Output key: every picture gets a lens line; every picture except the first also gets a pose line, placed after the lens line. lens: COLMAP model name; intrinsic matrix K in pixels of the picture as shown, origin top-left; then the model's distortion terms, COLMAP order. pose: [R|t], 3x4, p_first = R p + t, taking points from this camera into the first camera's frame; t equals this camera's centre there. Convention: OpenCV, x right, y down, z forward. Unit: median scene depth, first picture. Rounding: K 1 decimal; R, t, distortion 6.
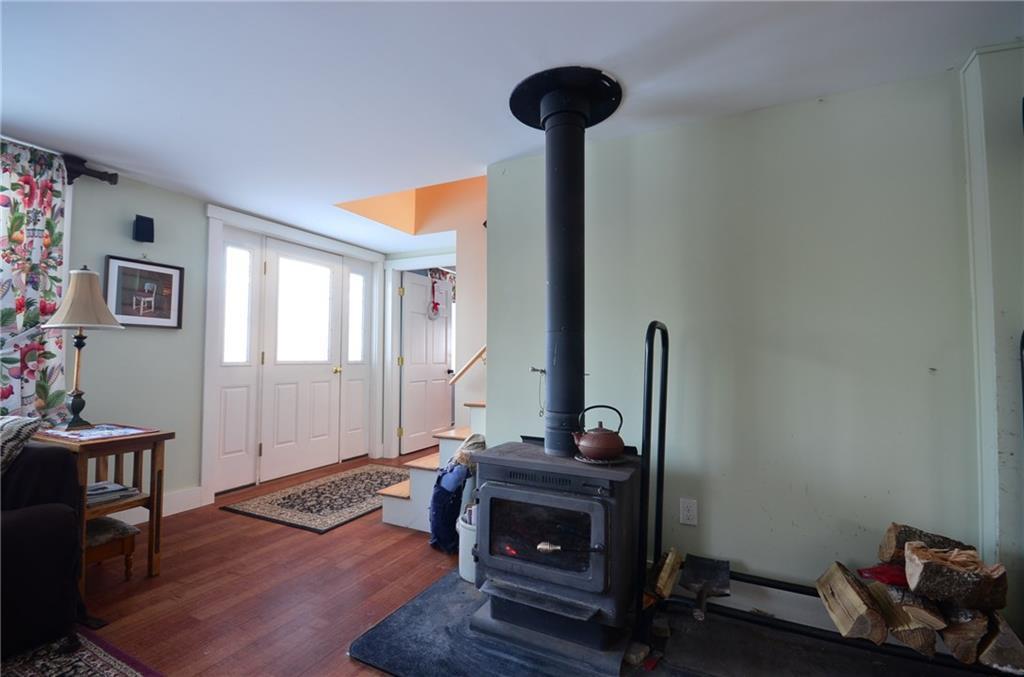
lens RADIAL K [[452.3, 0, 514.5], [0, 452.3, 341.2], [0, 0, 1]] dist [-0.002156, -0.001525]
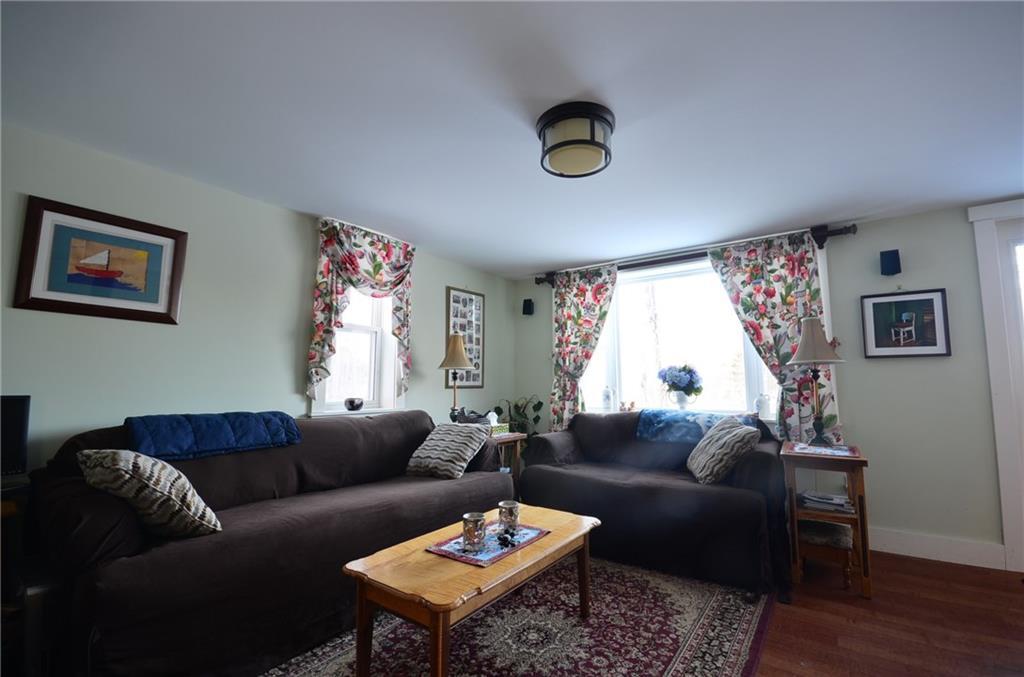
lens RADIAL K [[452.3, 0, 521.1], [0, 452.3, 343.6], [0, 0, 1]] dist [-0.002156, -0.001525]
pose [[-0.145094, -0.102322, -0.984113, 0.355362], [0.035798, 0.993444, -0.108570, 0.021170], [0.988770, -0.050982, -0.140480, 0.353002]]
